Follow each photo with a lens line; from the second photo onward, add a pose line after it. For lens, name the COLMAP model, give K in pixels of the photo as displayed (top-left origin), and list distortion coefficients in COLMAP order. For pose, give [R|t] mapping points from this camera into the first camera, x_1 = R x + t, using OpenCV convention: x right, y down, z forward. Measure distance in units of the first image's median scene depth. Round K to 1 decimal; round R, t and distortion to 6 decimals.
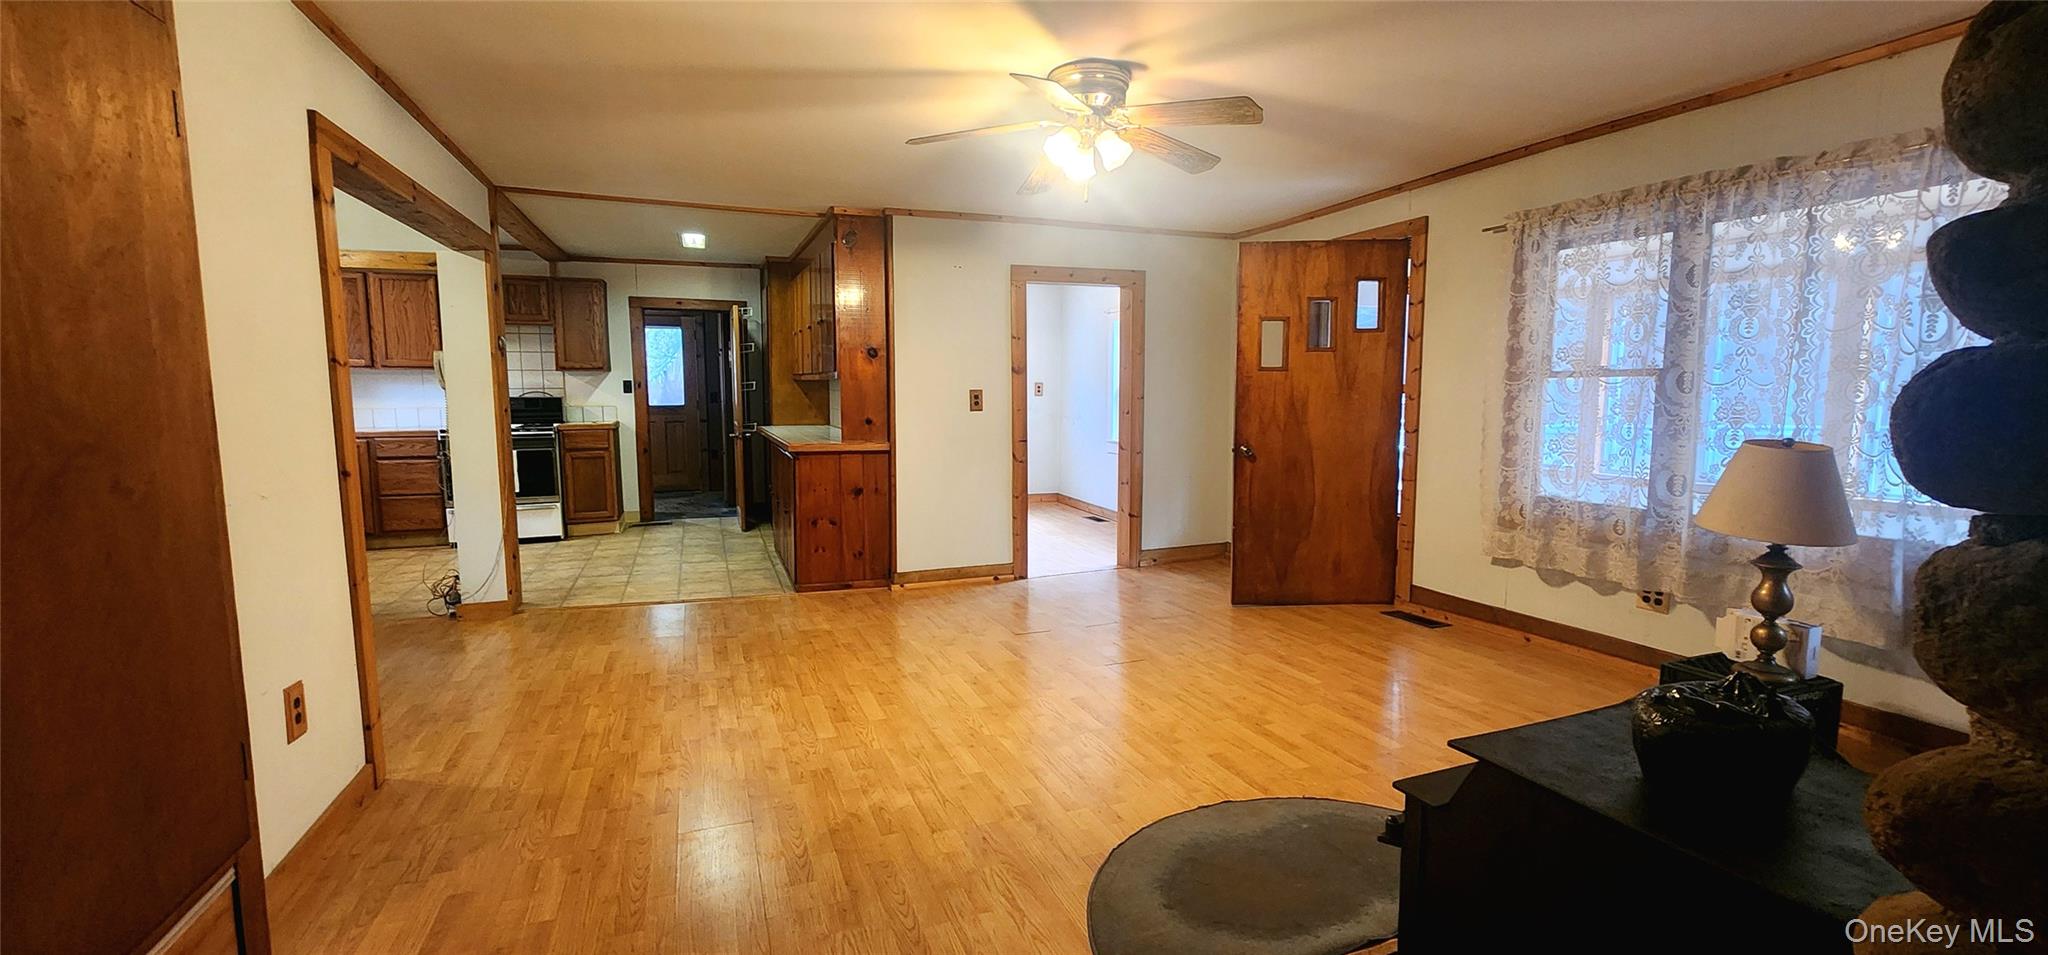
lens RADIAL K [[838.1, 0, 1027.5], [0, 838.1, 490.4], [0, 0, 1]] dist [-0.001816, 0.000317]
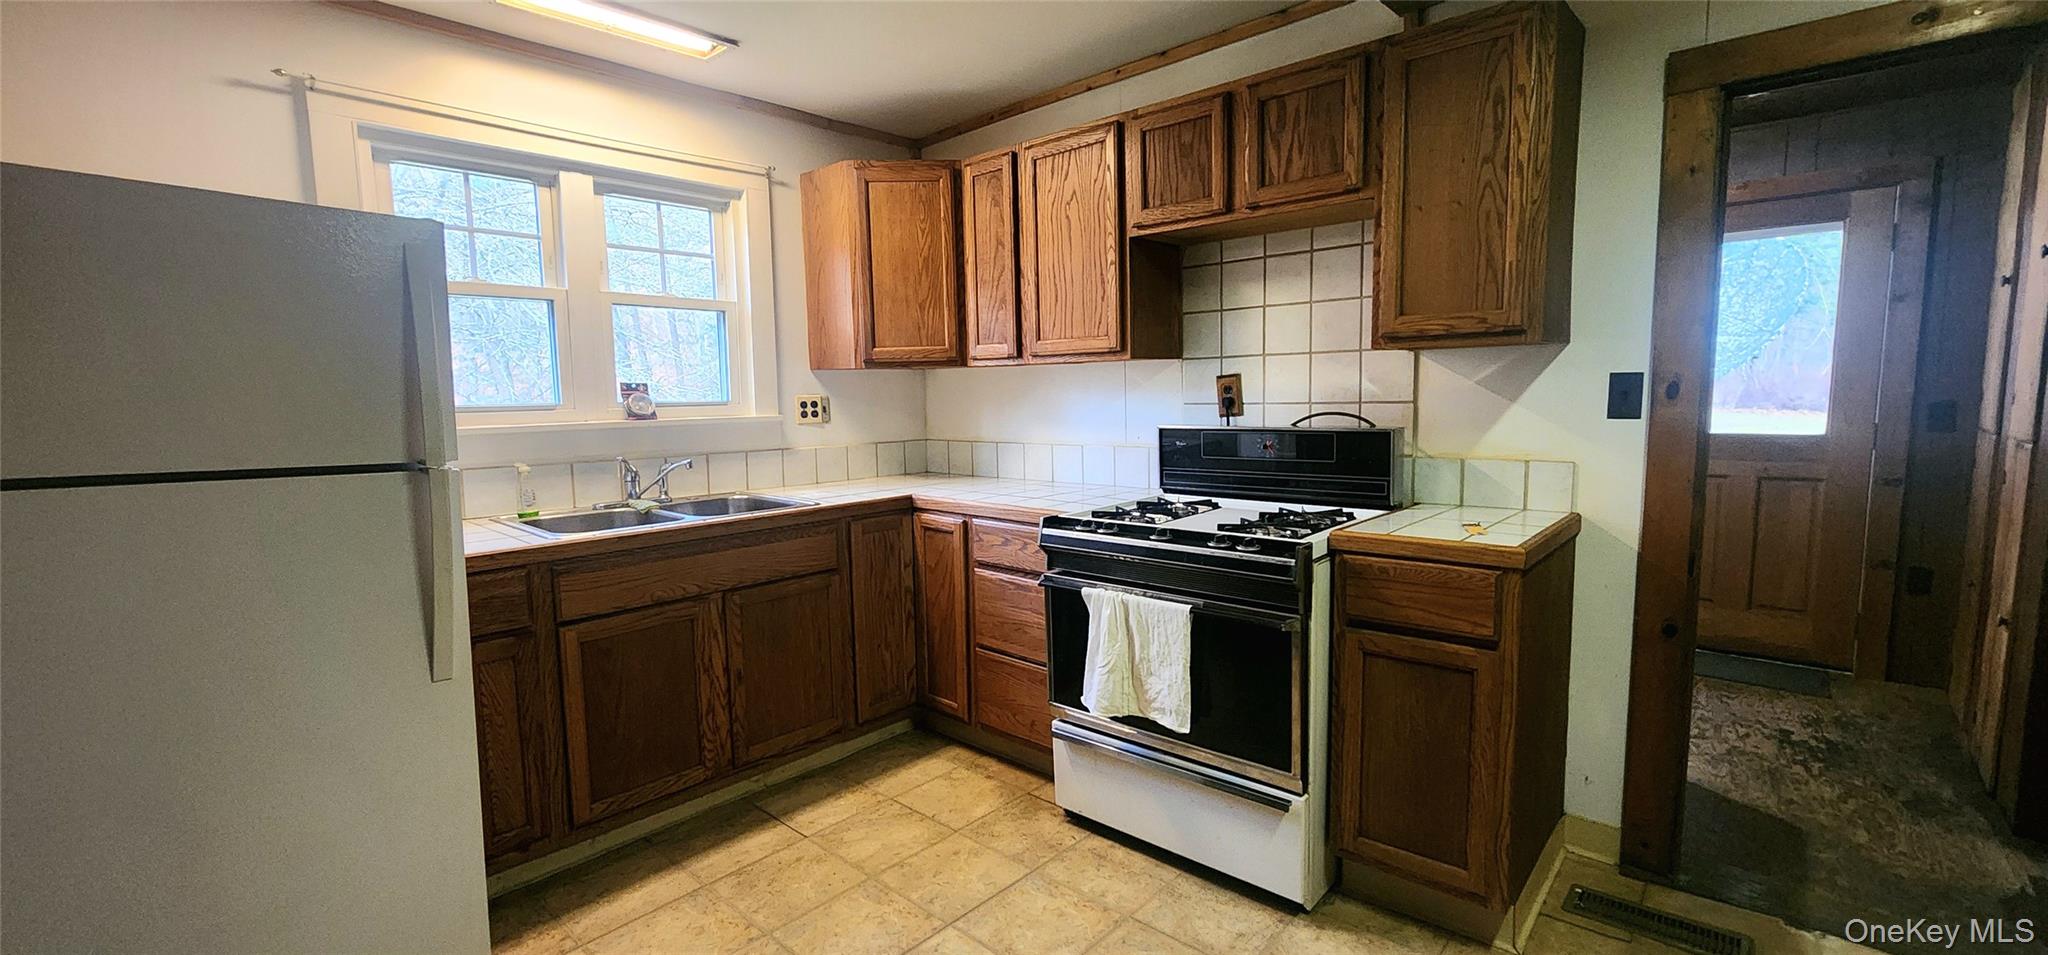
lens RADIAL K [[838.1, 0, 1023.6], [0, 838.1, 480.5], [0, 0, 1]] dist [-0.001816, 0.000317]
pose [[0.453545, 0.090617, -0.886615, -0.318183], [-0.088539, 0.994478, 0.056349, -0.093695], [0.886825, 0.052944, 0.459063, 0.696470]]
